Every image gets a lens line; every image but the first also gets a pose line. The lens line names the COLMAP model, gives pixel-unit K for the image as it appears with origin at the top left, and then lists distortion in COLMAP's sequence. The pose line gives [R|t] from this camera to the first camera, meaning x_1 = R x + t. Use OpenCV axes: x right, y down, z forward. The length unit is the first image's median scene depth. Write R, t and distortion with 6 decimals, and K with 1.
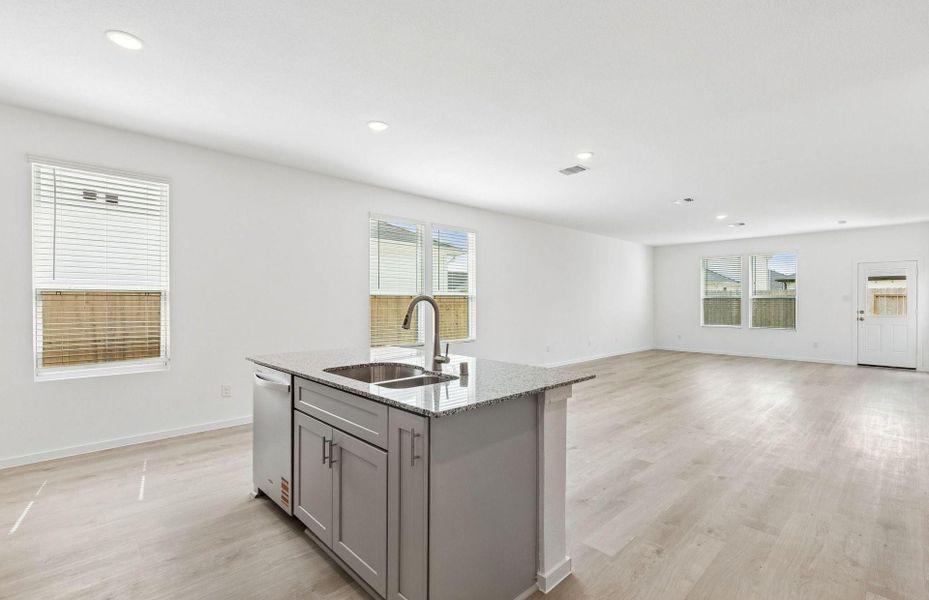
lens RADIAL K [[425.3, 0, 472.5], [0, 425.3, 298.5], [0, 0, 1]] dist [0.004461, 0.000996]
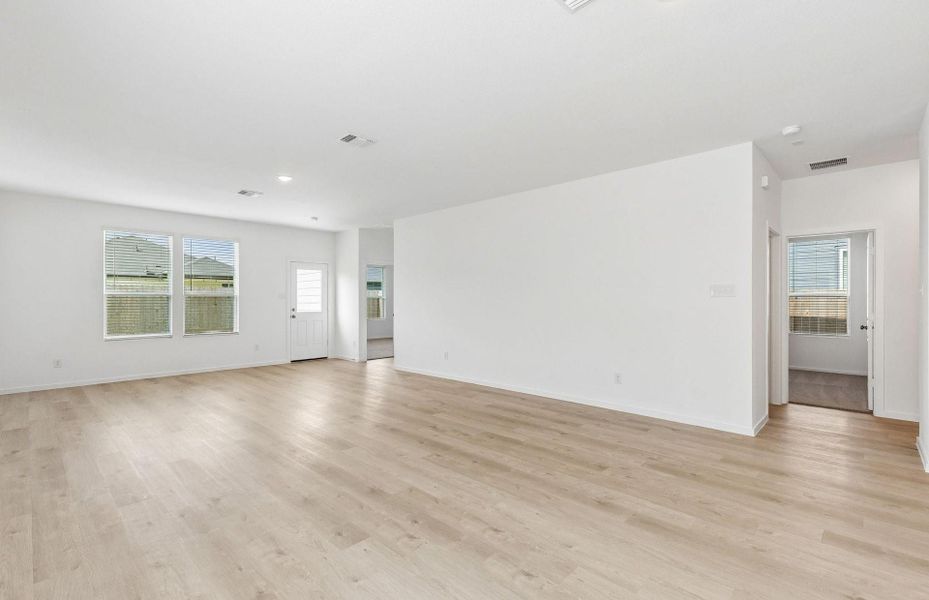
lens RADIAL K [[420.5, 0, 464.8], [0, 420.5, 304.4], [0, 0, 1]] dist [0.002018, -0.000174]
pose [[-0.016009, -0.013176, 0.999785, -0.243961], [-0.006931, 0.999891, 0.013067, 0.006624], [-0.999848, -0.006720, -0.016098, 1.504102]]
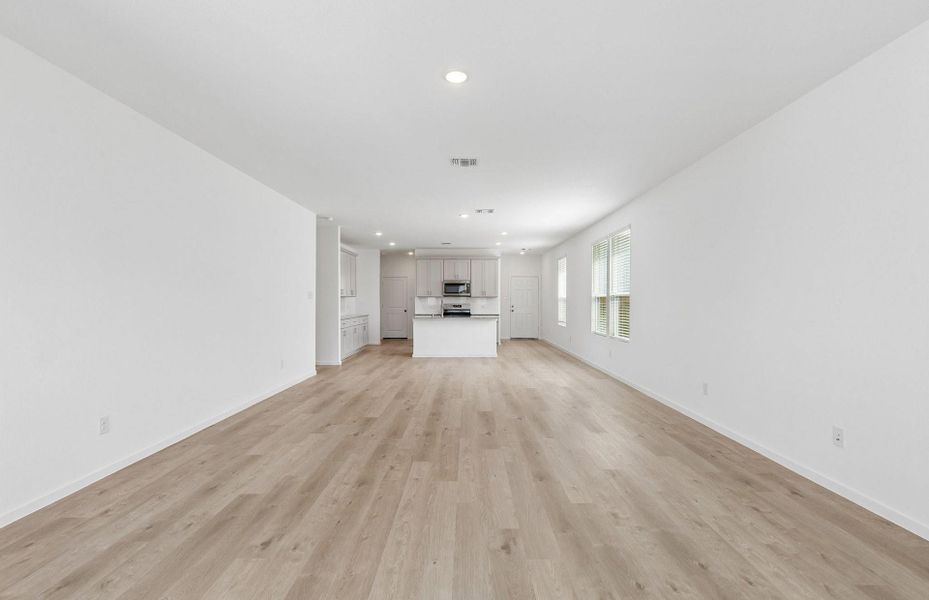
lens RADIAL K [[420.5, 0, 466.8], [0, 420.5, 303.4], [0, 0, 1]] dist [0.002018, -0.000174]
pose [[-0.711523, 0.004921, -0.702646, 1.722533], [0.006668, 0.999978, 0.000252, 0.021666], [0.702632, -0.004506, -0.711540, 2.667190]]
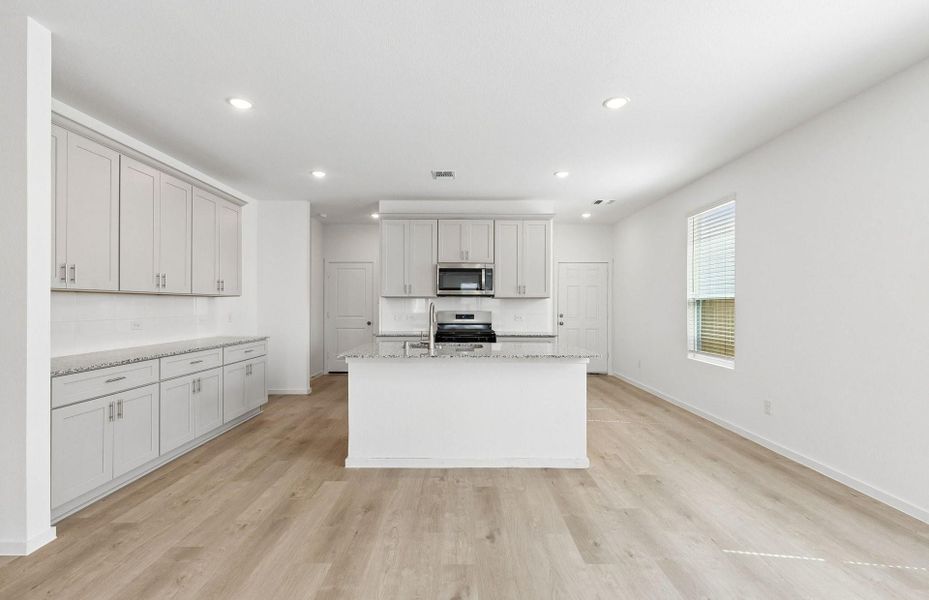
lens RADIAL K [[420.5, 0, 461.1], [0, 420.5, 303.6], [0, 0, 1]] dist [0.002018, -0.000174]
pose [[-0.706441, -0.005433, -0.707751, 0.602925], [0.000398, 0.999967, -0.008073, 0.006801], [0.707772, -0.005985, -0.706416, 1.389879]]
